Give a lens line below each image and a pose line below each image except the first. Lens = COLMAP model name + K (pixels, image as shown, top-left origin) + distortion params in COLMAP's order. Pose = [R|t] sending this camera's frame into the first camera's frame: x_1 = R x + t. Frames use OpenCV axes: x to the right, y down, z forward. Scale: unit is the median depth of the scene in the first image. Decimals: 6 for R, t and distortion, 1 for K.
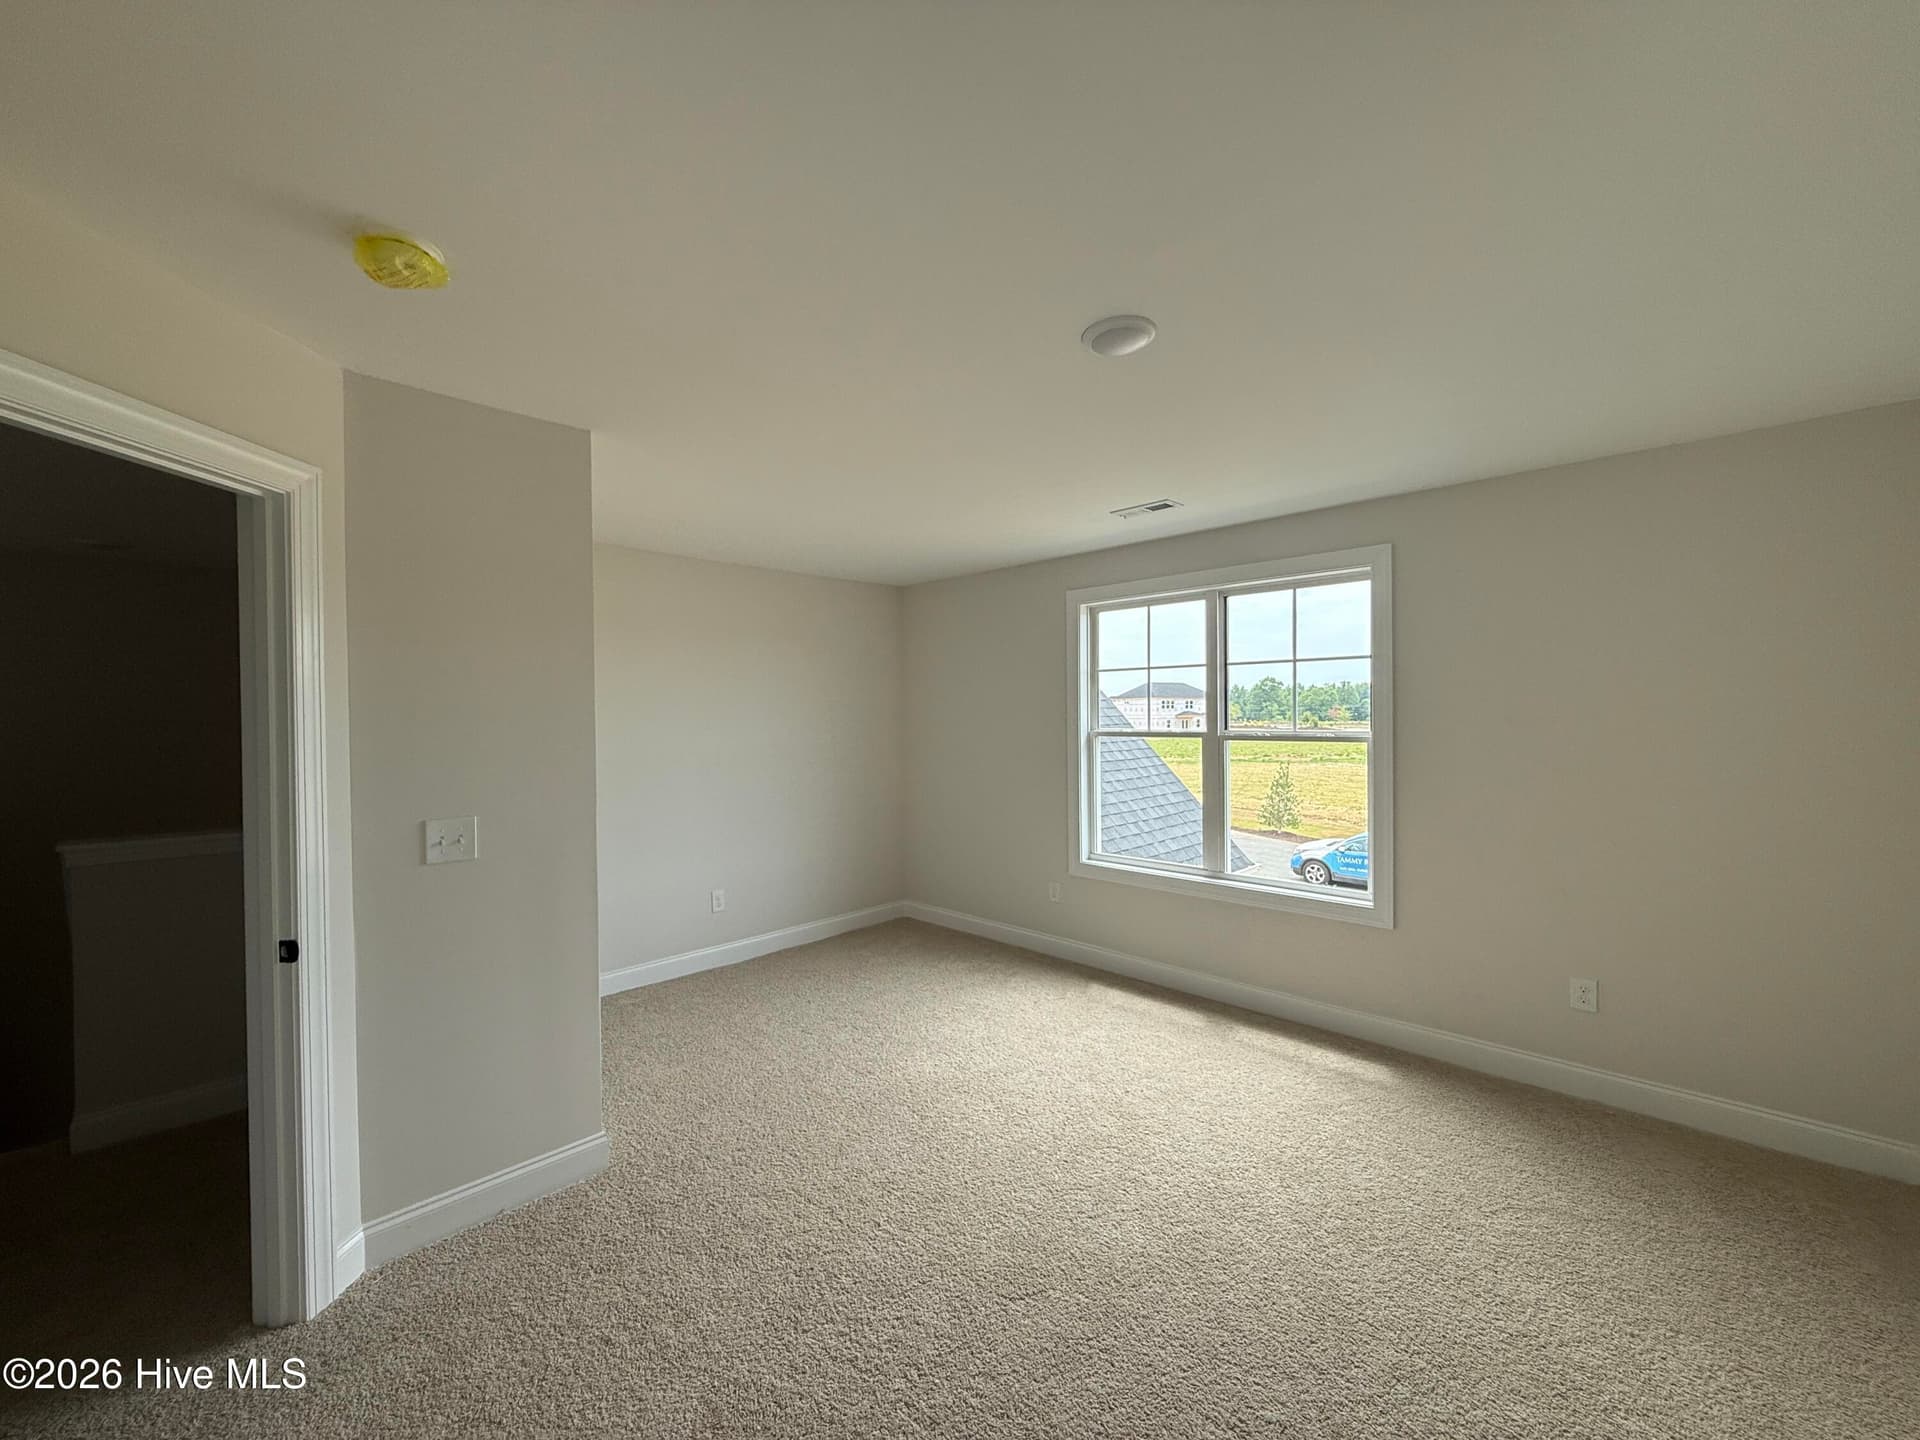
lens RADIAL K [[818.2, 0, 934.3], [0, 818.2, 730.8], [0, 0, 1]] dist [-0.002515, 0.002127]
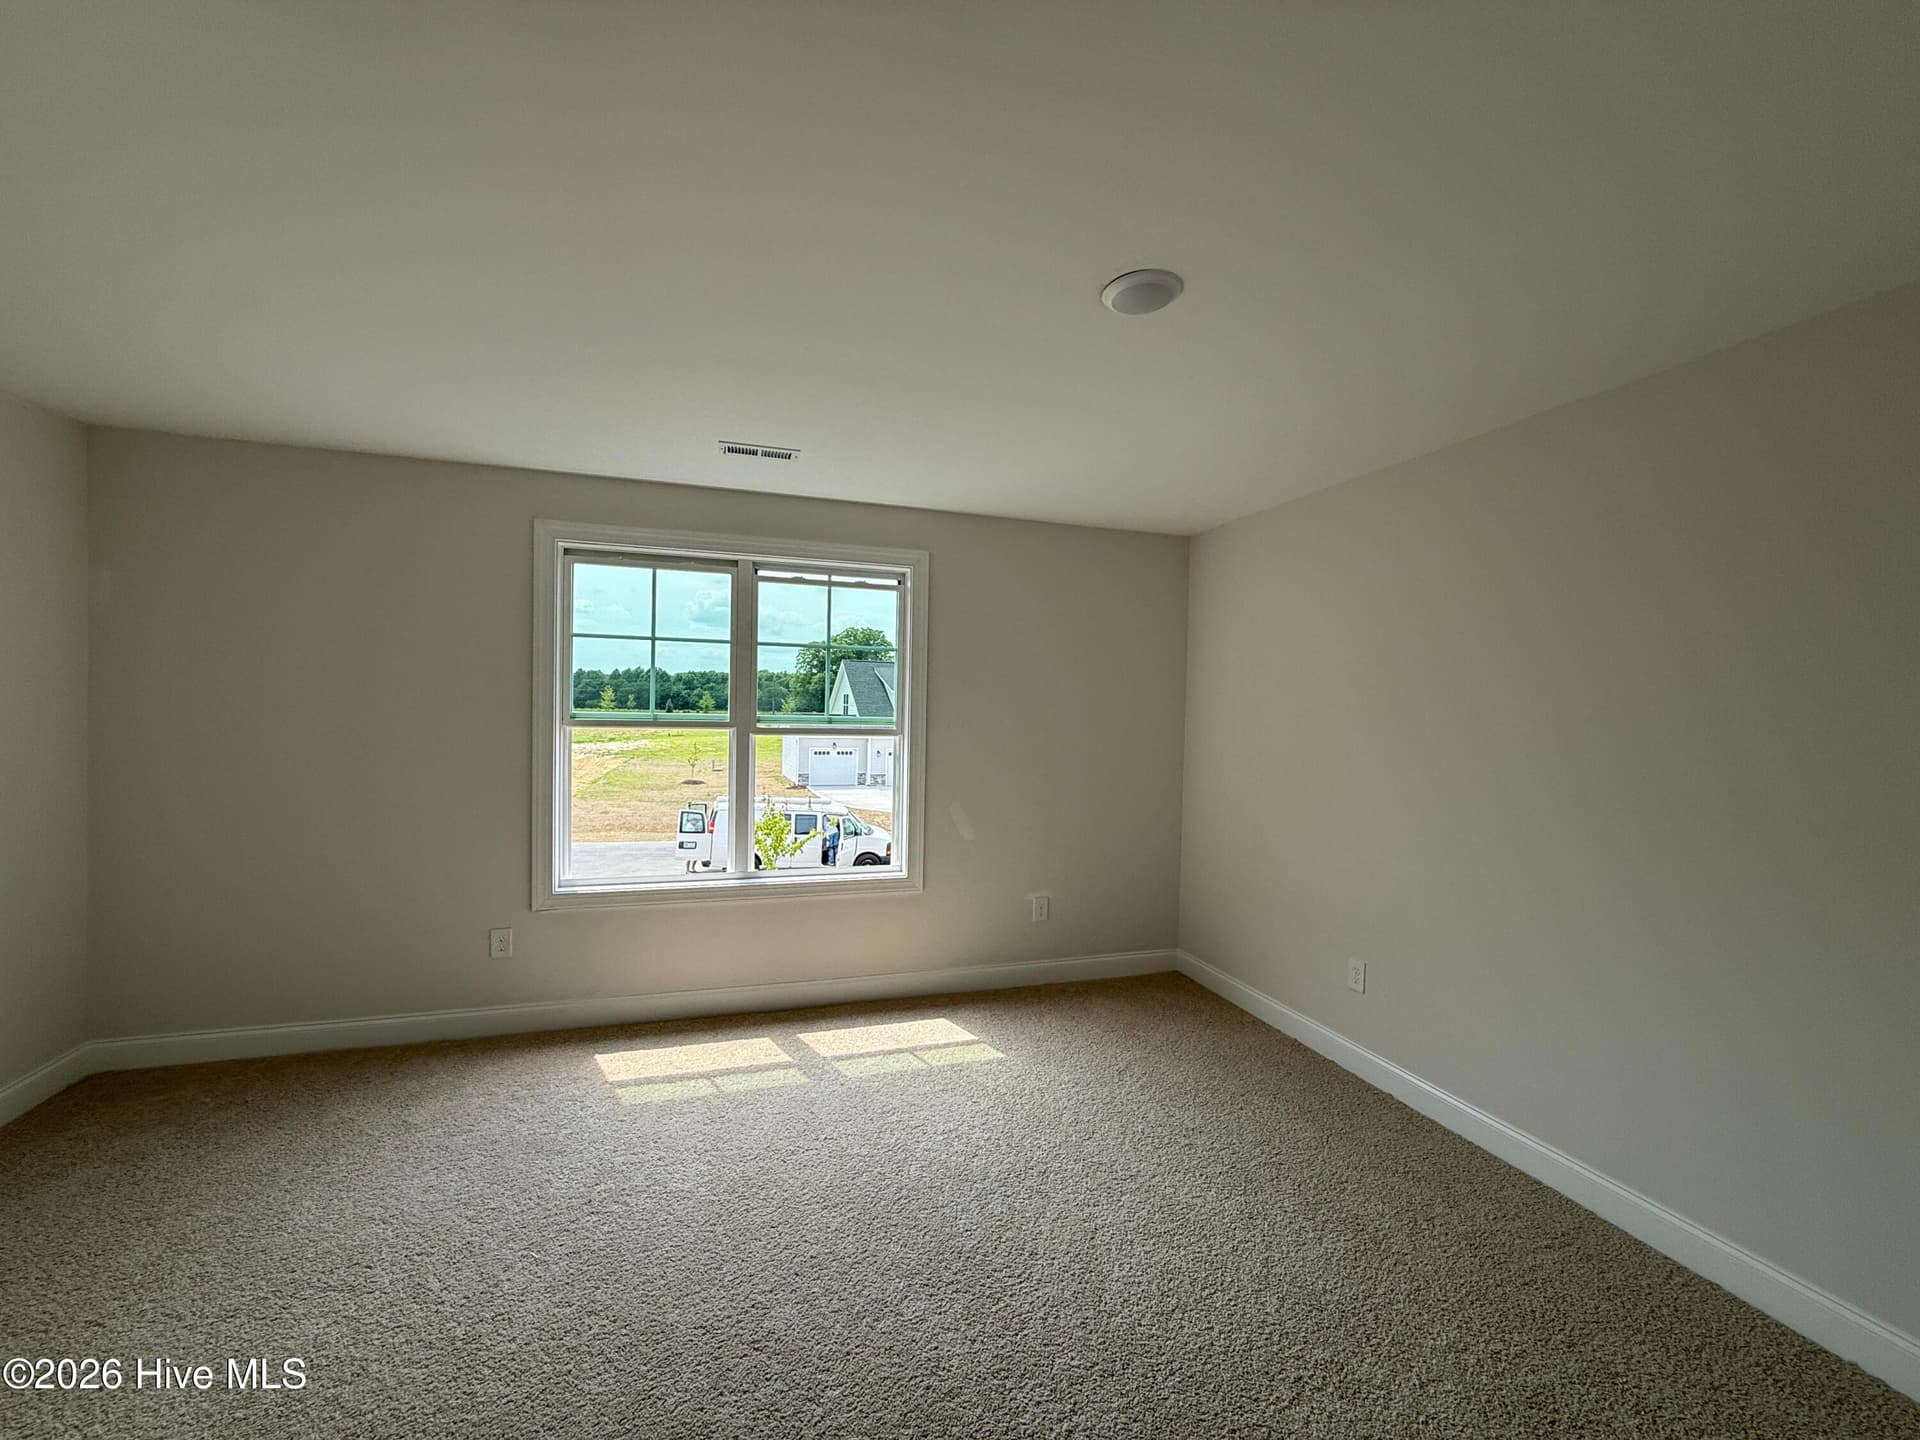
lens RADIAL K [[767.3, 0, 960.2], [0, 767.3, 723.3], [0, 0, 1]] dist [0.001231, 0.000136]
pose [[0.433144, -0.019095, 0.901122, -0.398458], [-0.015707, 0.999464, 0.028729, -0.025432], [-0.901188, -0.026597, 0.432612, 0.525401]]
